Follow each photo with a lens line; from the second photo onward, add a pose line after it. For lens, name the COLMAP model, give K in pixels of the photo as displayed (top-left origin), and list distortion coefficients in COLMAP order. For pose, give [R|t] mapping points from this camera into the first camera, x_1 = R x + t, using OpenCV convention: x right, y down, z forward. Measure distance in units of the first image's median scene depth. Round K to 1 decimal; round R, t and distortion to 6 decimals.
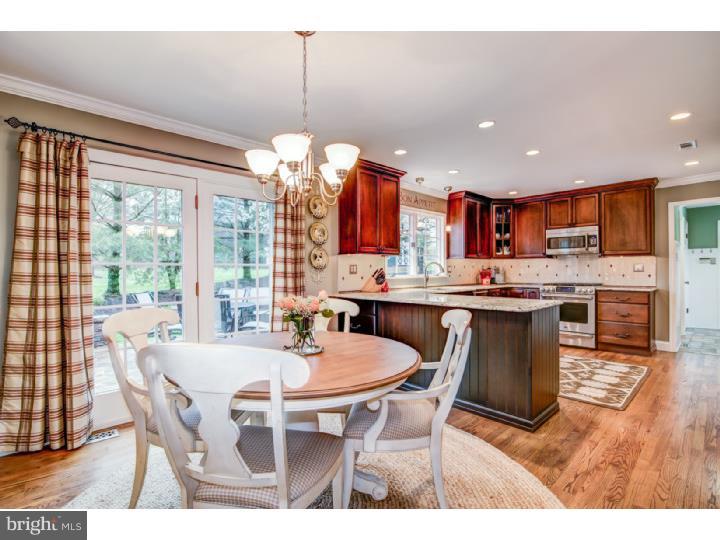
lens RADIAL K [[344.2, 0, 360.0], [0, 344.2, 270.0], [0, 0, 1]] dist [-0.024646, 0.000453]
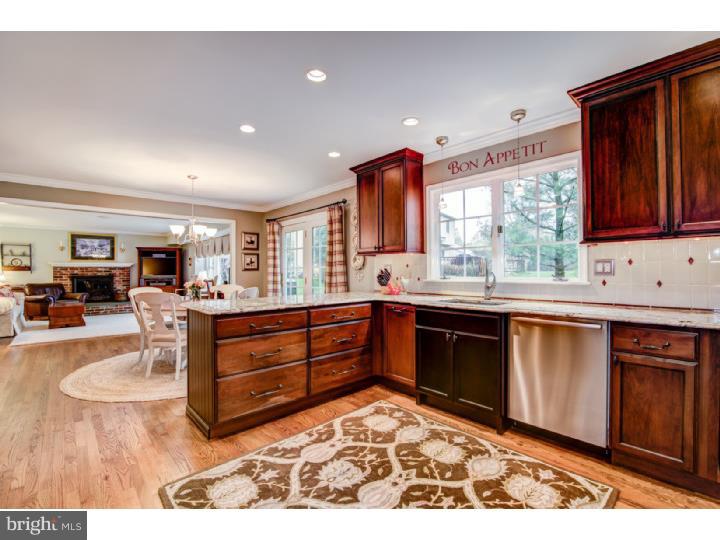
lens RADIAL K [[326.6, 0, 360.0], [0, 326.6, 270.0], [0, 0, 1]] dist [0.001223, -0.000150]
pose [[-0.002640, 0.003929, -0.999989, 0.783703], [0.005681, 0.999976, 0.003914, -0.003525], [0.999980, -0.005670, -0.002662, 0.779892]]
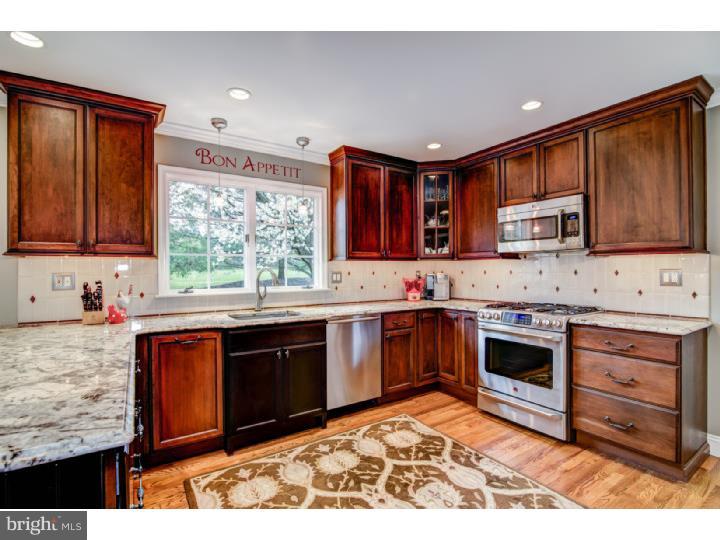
lens RADIAL K [[344.2, 0, 360.0], [0, 344.2, 270.0], [0, 0, 1]] dist [-0.024646, 0.000453]
pose [[0.985190, -0.000385, -0.171466, 0.471363], [-0.000049, 0.999997, -0.002530, -0.016376], [0.171466, 0.002501, 0.985187, 0.453255]]
